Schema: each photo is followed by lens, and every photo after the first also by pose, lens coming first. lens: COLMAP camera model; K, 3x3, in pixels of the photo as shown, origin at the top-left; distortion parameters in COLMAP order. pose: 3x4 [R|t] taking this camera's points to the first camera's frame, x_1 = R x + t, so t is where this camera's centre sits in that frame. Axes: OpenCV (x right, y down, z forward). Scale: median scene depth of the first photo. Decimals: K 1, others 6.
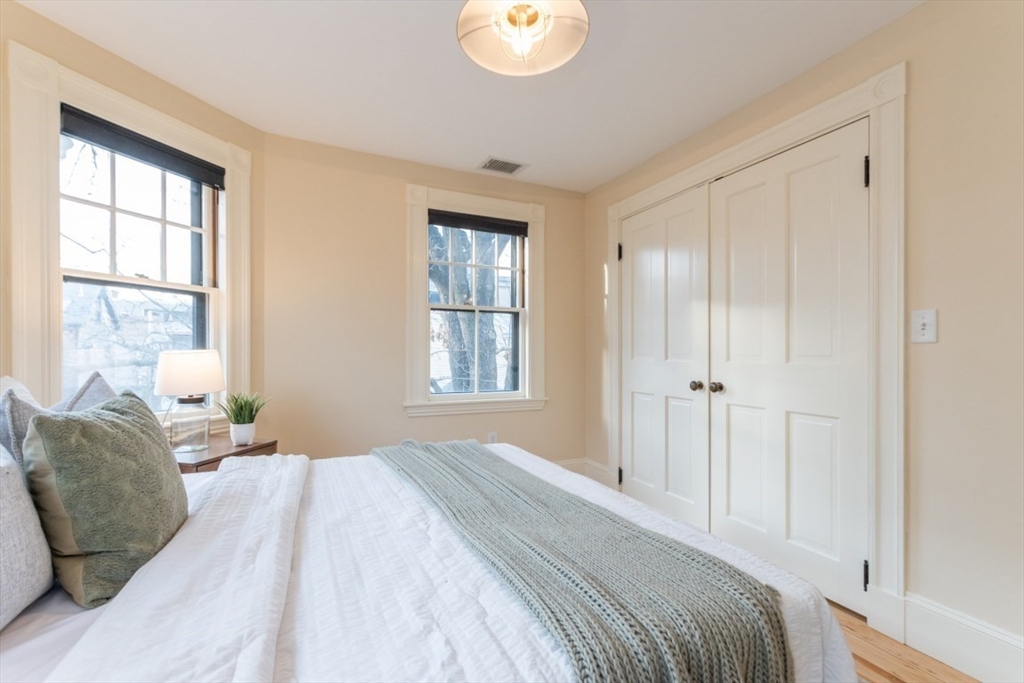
lens RADIAL K [[441.9, 0, 512.9], [0, 441.9, 351.6], [0, 0, 1]] dist [0.005557, -0.000971]
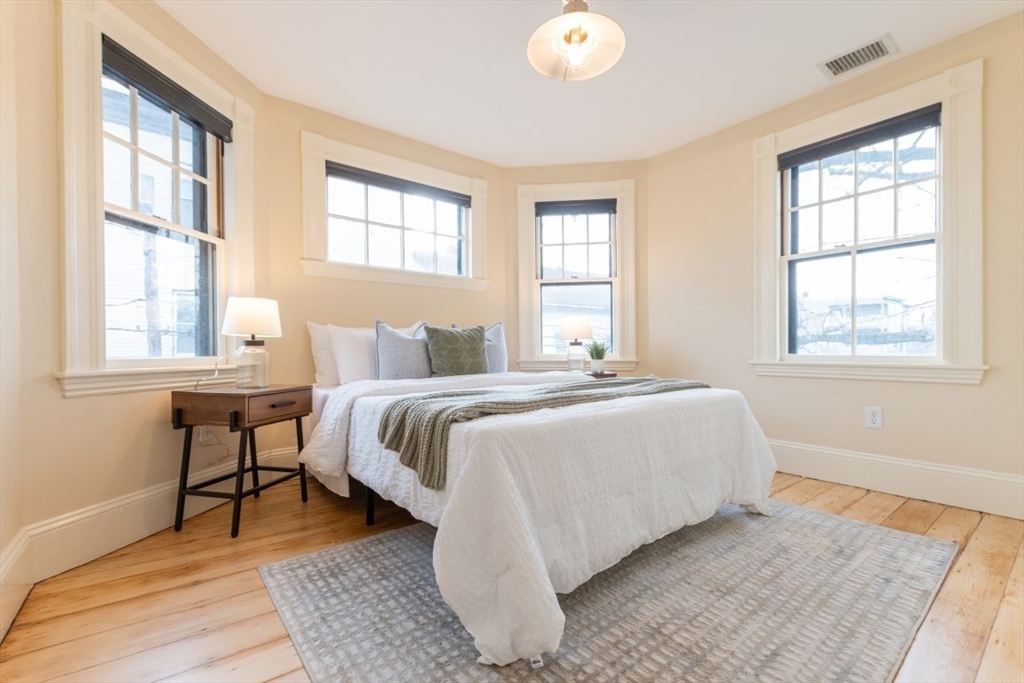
lens RADIAL K [[441.9, 0, 512.9], [0, 441.9, 351.6], [0, 0, 1]] dist [0.005557, -0.000971]
pose [[0.229088, -0.004250, -0.973396, 0.743279], [0.003000, 0.999989, -0.003661, 0.119589], [0.973401, -0.002081, 0.229098, 0.301469]]
